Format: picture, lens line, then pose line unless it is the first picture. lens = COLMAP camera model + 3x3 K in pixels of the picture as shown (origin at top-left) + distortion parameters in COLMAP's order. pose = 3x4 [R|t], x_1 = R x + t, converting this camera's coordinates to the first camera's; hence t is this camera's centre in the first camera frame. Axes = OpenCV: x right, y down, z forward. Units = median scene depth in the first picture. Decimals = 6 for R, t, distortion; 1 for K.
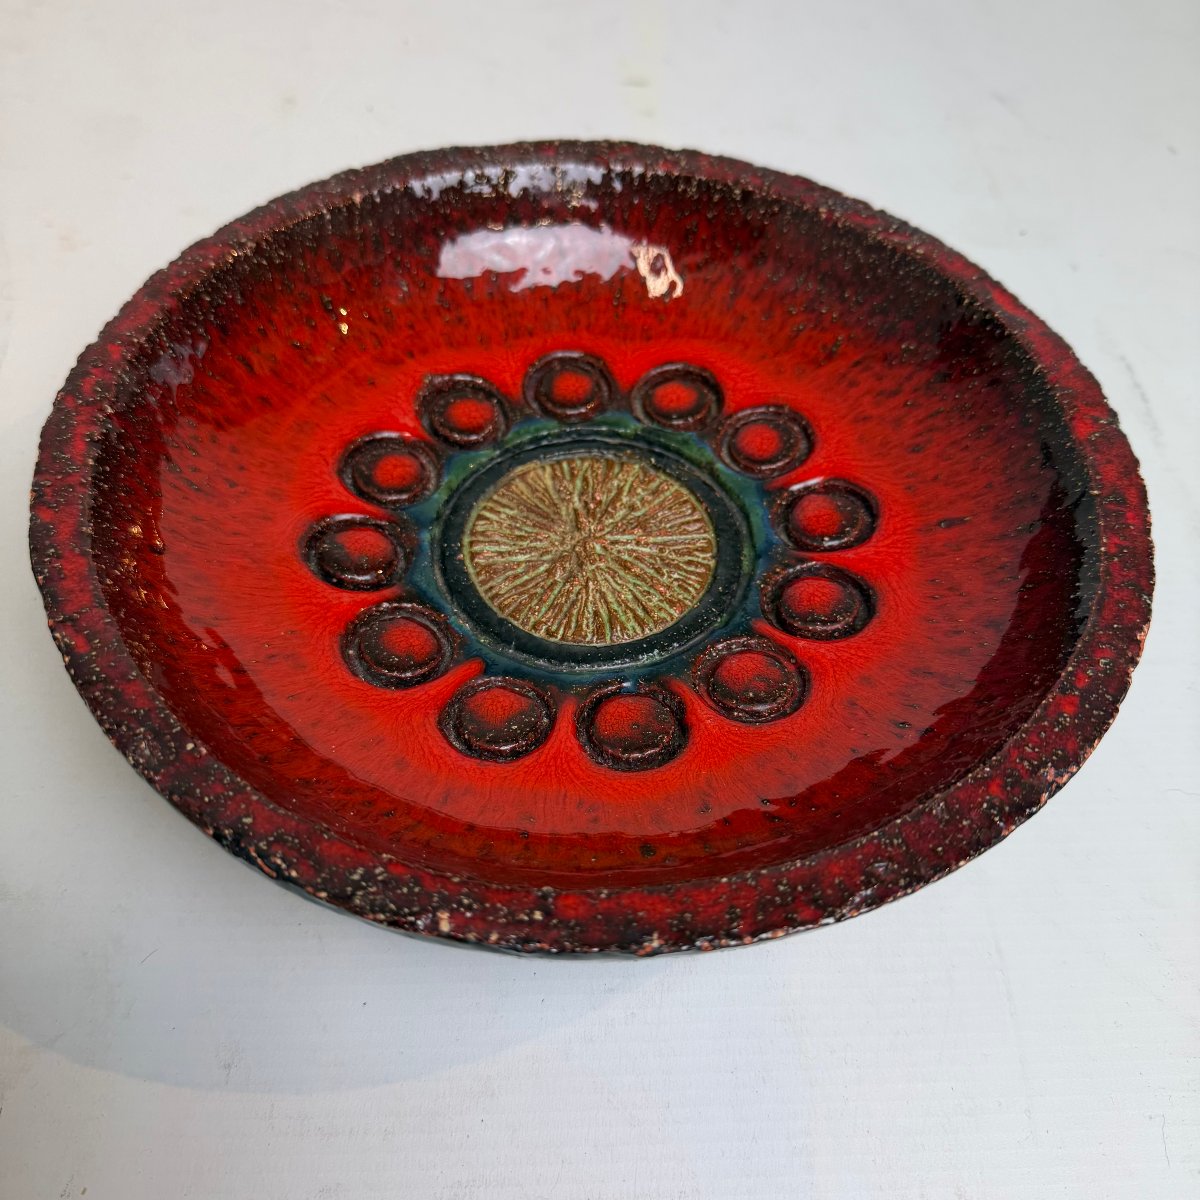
lens RADIAL K [[1096.4, 0, 602.4], [0, 1096.4, 567.4], [0, 0, 1]] dist [0.104860, -0.179382]
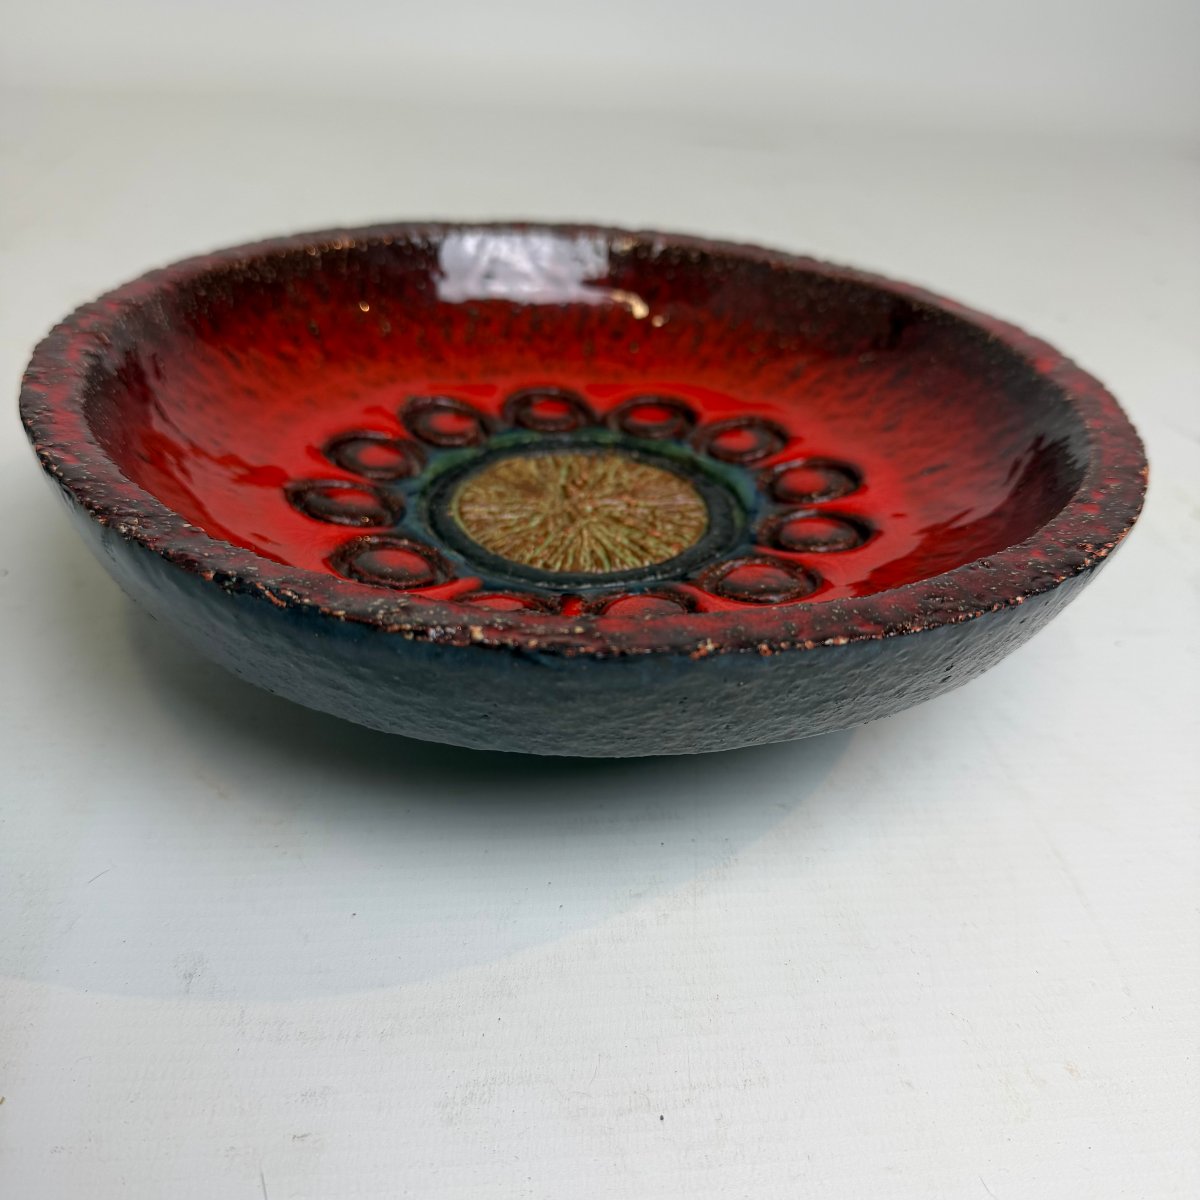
lens RADIAL K [[1096.4, 0, 602.4], [0, 1096.4, 567.4], [0, 0, 1]] dist [0.104860, -0.179382]
pose [[0.997074, -0.024676, 0.072345, -0.064899], [0.046502, 0.946986, -0.317893, 0.348167], [-0.060666, 0.320327, 0.945362, 0.079305]]
